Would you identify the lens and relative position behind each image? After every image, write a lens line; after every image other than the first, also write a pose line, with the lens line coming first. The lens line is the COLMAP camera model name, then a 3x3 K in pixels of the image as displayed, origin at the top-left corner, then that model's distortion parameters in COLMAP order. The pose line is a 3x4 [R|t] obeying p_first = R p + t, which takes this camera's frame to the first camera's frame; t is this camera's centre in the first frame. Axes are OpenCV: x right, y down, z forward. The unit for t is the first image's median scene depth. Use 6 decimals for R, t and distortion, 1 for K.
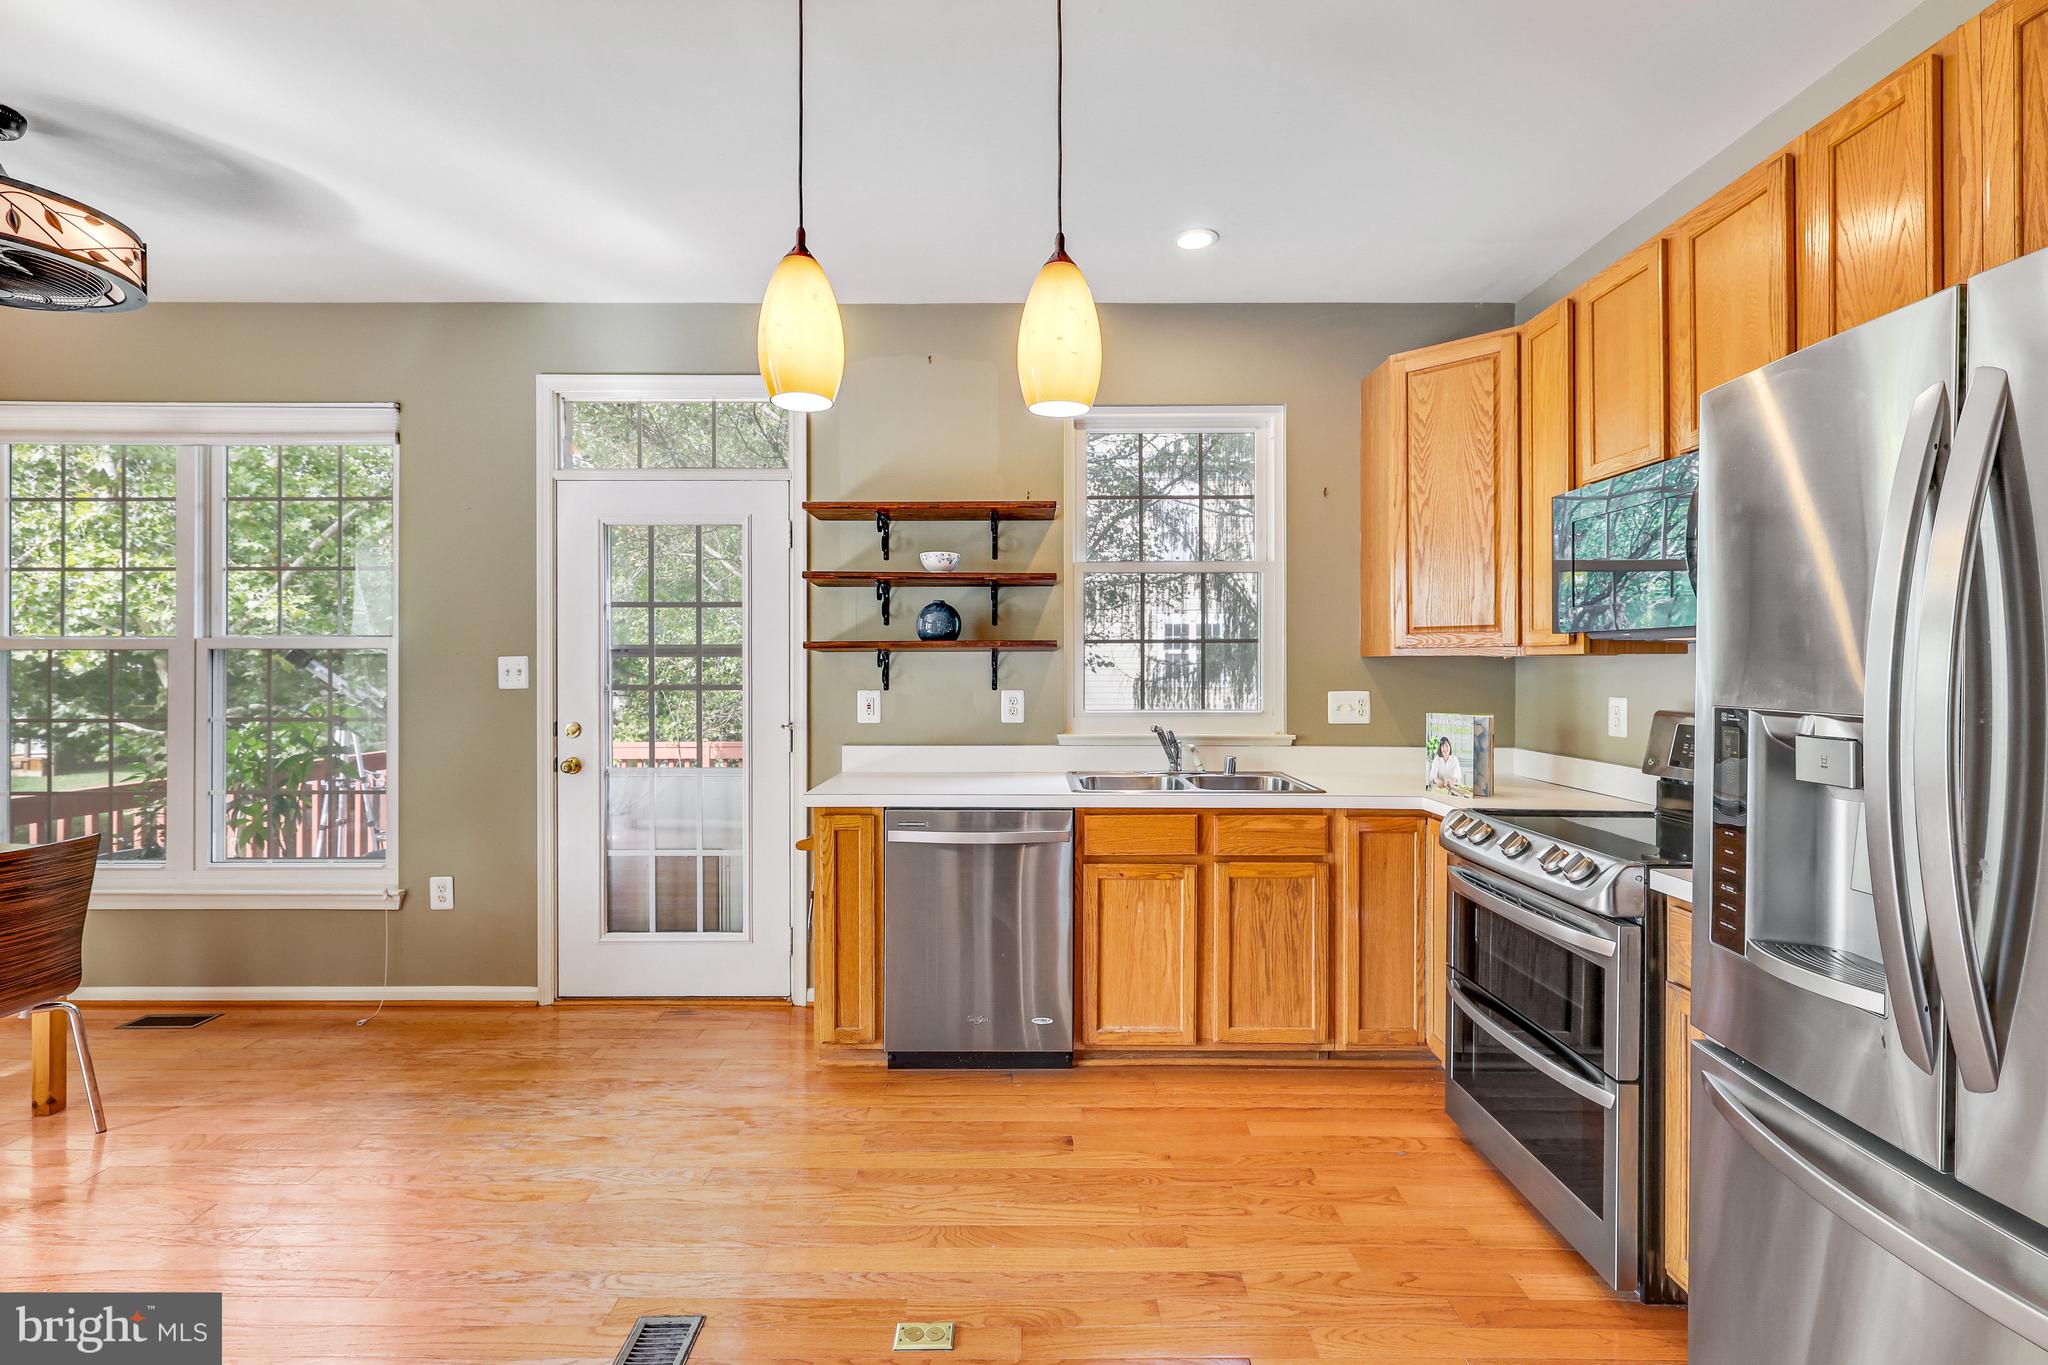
lens RADIAL K [[921.9, 0, 1039.2], [0, 921.9, 669.6], [0, 0, 1]] dist [0.003290, 0.000083]
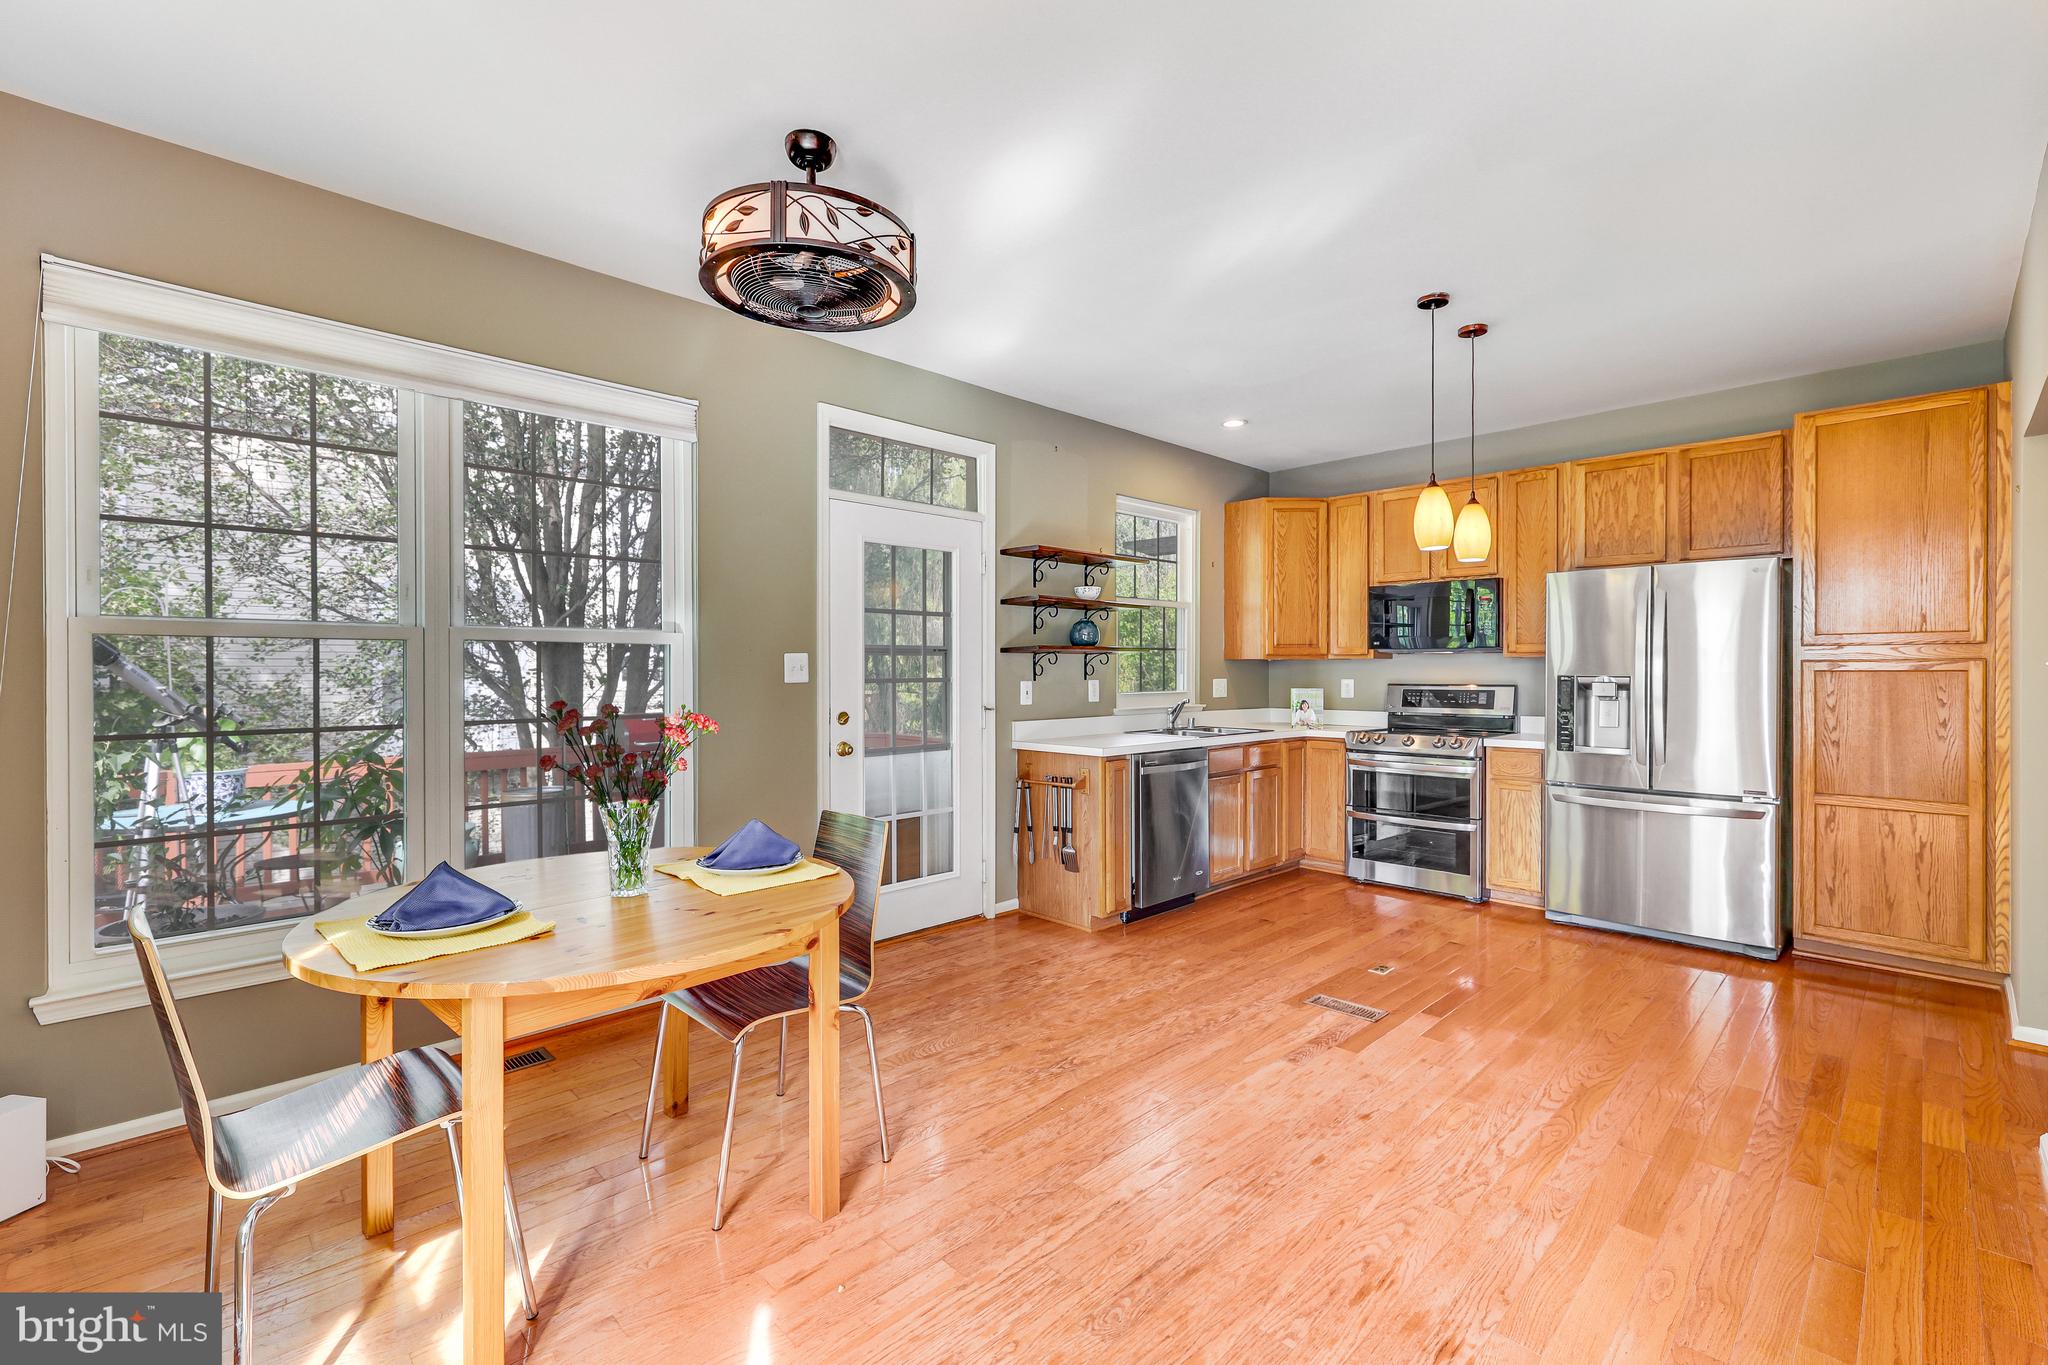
lens RADIAL K [[921.9, 0, 1003.0], [0, 921.9, 678.6], [0, 0, 1]] dist [0.003290, 0.000083]
pose [[0.707580, -0.007960, 0.706588, -1.232294], [0.004027, 0.999966, 0.007232, 0.009350], [-0.706621, -0.002272, 0.707588, 0.049769]]
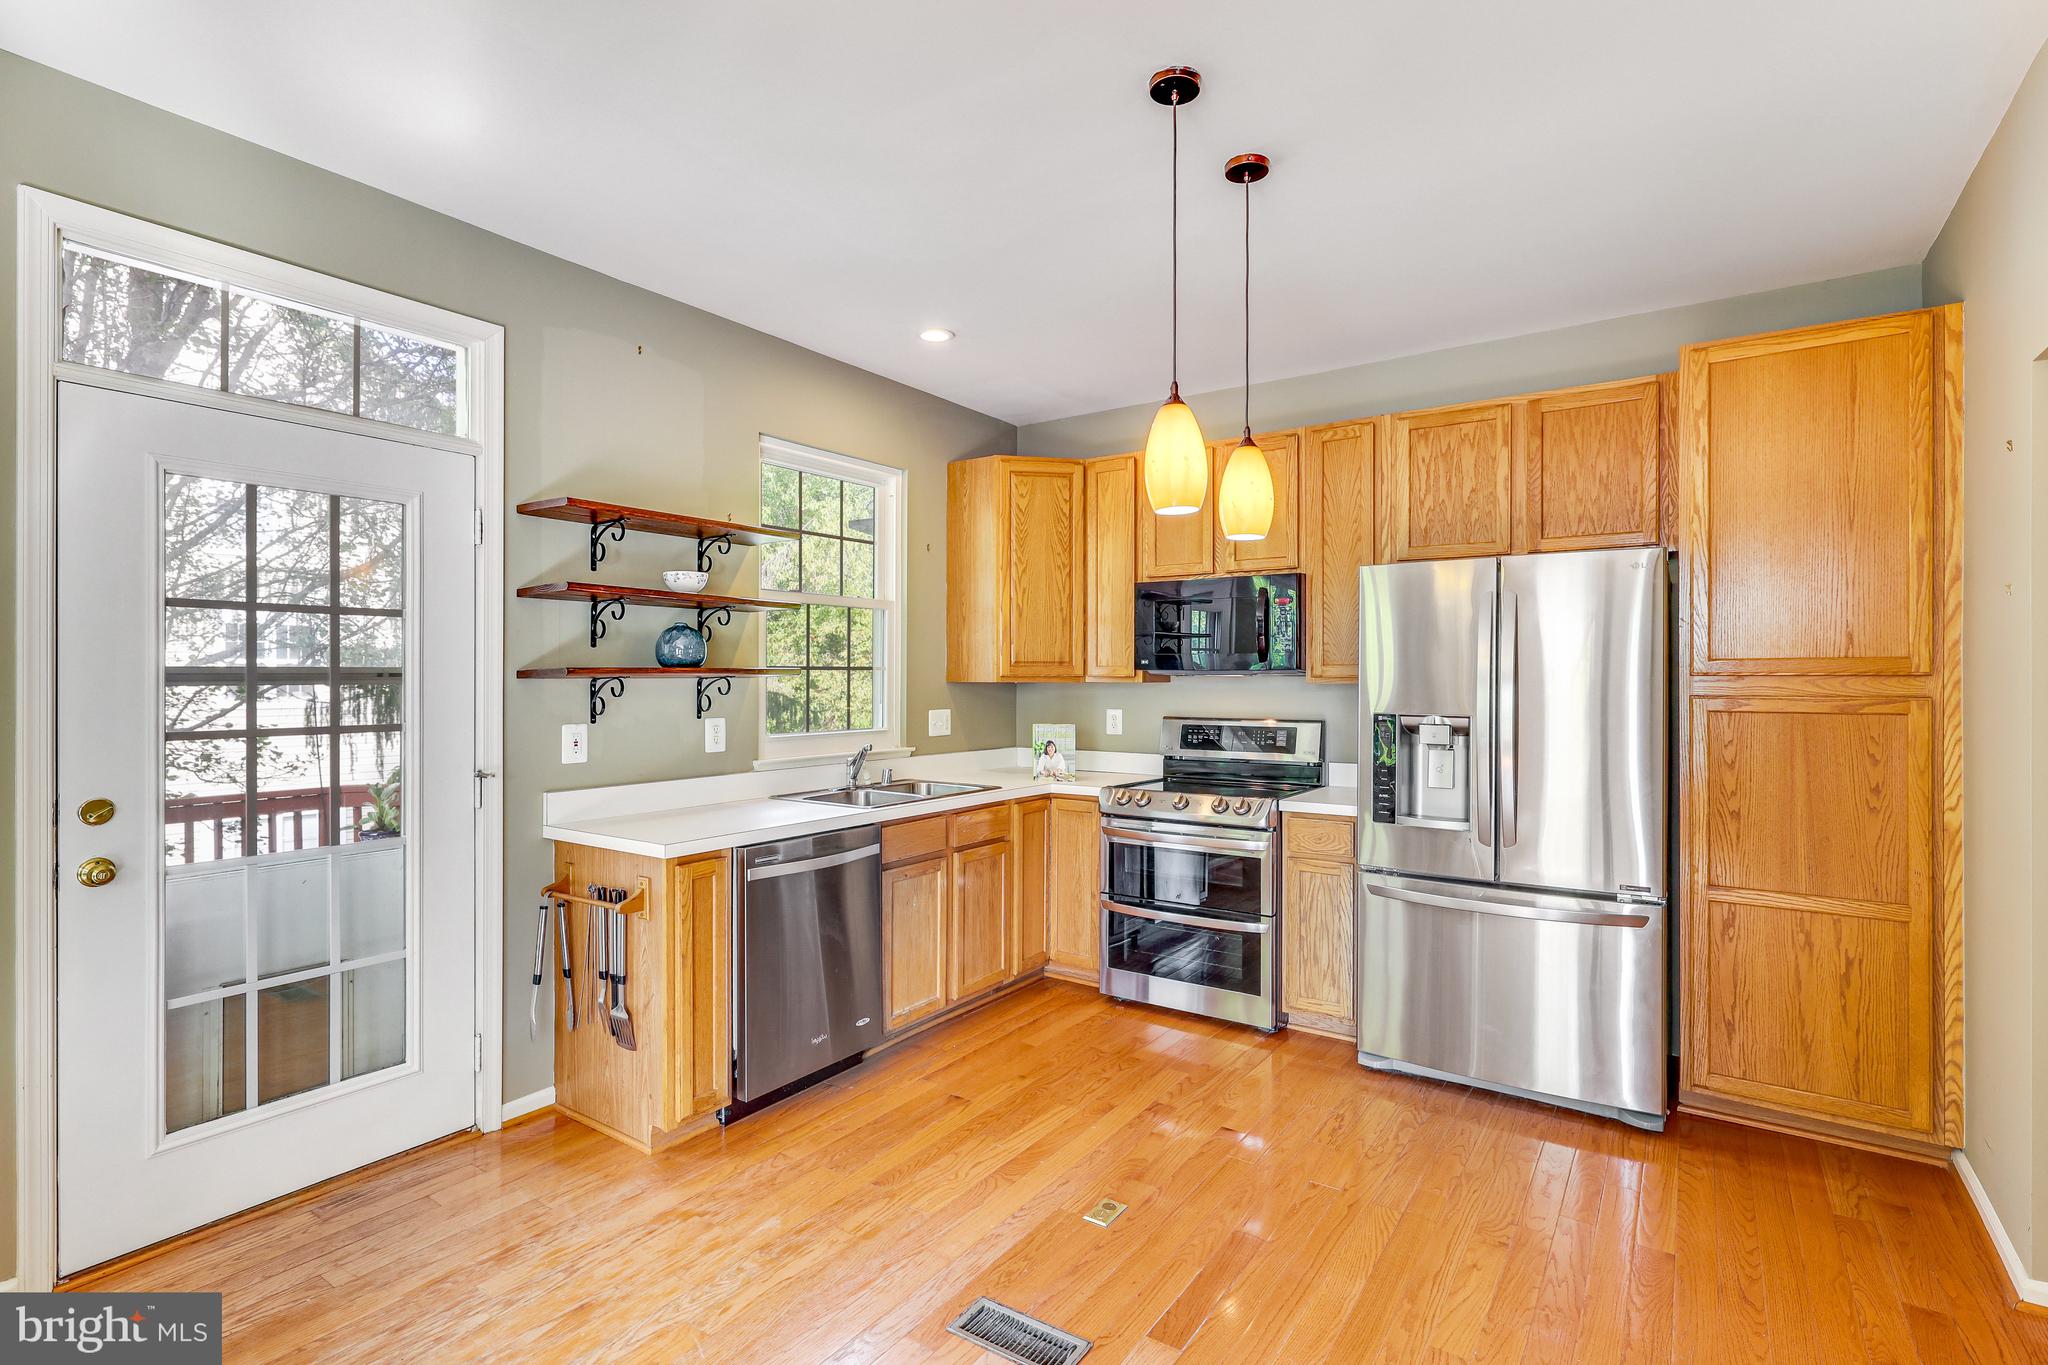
lens RADIAL K [[989.0, 0, 1011.5], [0, 989.0, 679.8], [0, 0, 1]] dist [0.002734, 0.001496]
pose [[0.565845, -0.002788, 0.824507, -0.730645], [0.001382, 0.999996, 0.002433, -0.020150], [-0.824511, -0.000237, 0.565846, 0.169250]]
